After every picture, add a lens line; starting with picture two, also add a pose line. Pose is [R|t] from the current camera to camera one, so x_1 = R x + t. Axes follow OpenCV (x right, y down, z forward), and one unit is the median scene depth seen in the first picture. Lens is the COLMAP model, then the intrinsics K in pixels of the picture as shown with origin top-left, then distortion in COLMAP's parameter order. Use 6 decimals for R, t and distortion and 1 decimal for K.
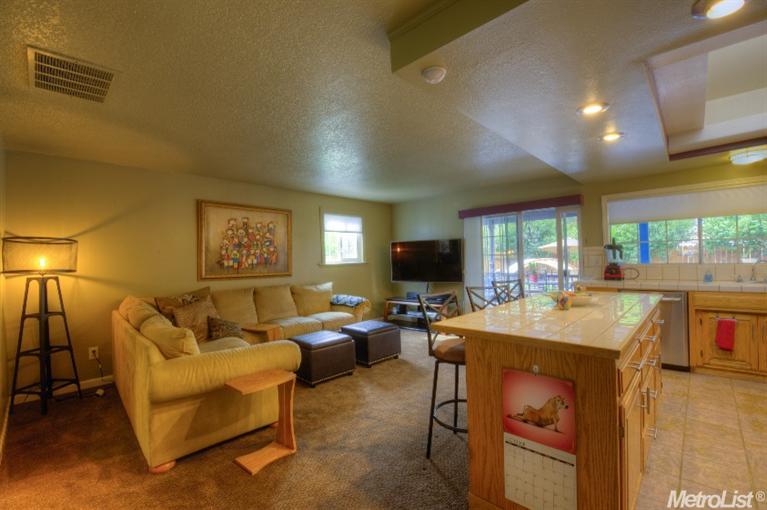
lens RADIAL K [[332.5, 0, 387.9], [0, 332.5, 254.6], [0, 0, 1]] dist [-0.000893, -0.009424]
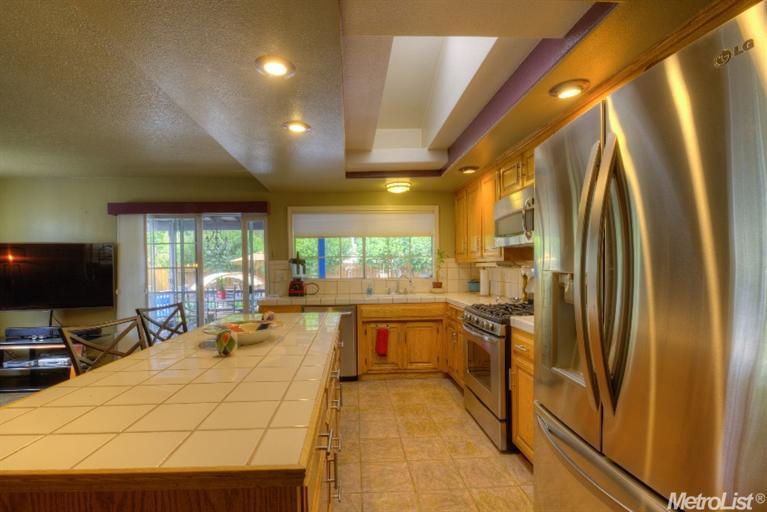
lens RADIAL K [[342.8, 0, 366.5], [0, 342.8, 267.0], [0, 0, 1]] dist [-0.010147, -0.000219]
pose [[0.699632, 0.015284, 0.714340, 0.128102], [-0.012925, 0.999878, -0.008735, -0.000623], [-0.714387, -0.003122, 0.699744, 0.187329]]
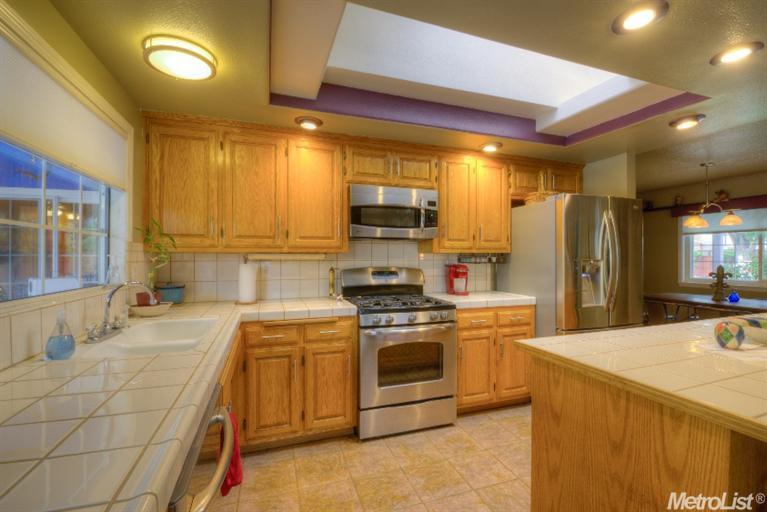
lens RADIAL K [[332.5, 0, 387.9], [0, 332.5, 255.6], [0, 0, 1]] dist [-0.000893, -0.009424]
pose [[-0.884864, 0.025524, 0.465149, 0.540286], [0.017940, 0.999624, -0.020725, -0.003733], [-0.465504, -0.009994, -0.884990, 1.100497]]
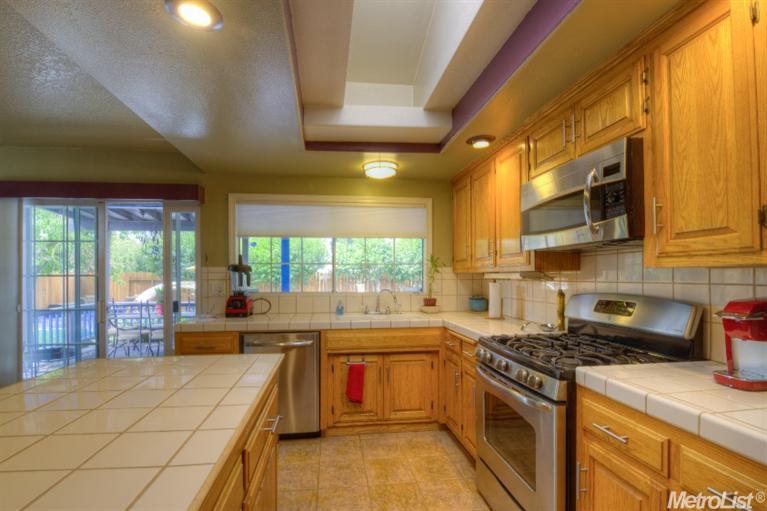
lens RADIAL K [[352.3, 0, 370.2], [0, 352.3, 273.7], [0, 0, 1]] dist [-0.019557, -0.000927]
pose [[0.644465, 0.029819, 0.764052, 0.332309], [-0.022817, 0.999544, -0.019763, -0.004477], [-0.764293, -0.004697, 0.644852, 0.360182]]
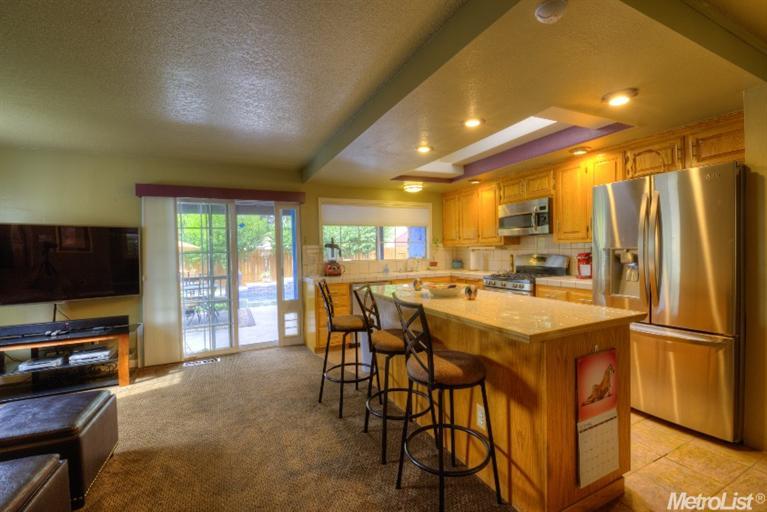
lens RADIAL K [[332.5, 0, 387.9], [0, 332.5, 255.6], [0, 0, 1]] dist [-0.000893, -0.009424]
pose [[0.358685, 0.005196, 0.933444, -0.315860], [0.001047, 0.999982, -0.005968, 0.017707], [-0.933458, 0.003118, 0.358673, 0.482655]]
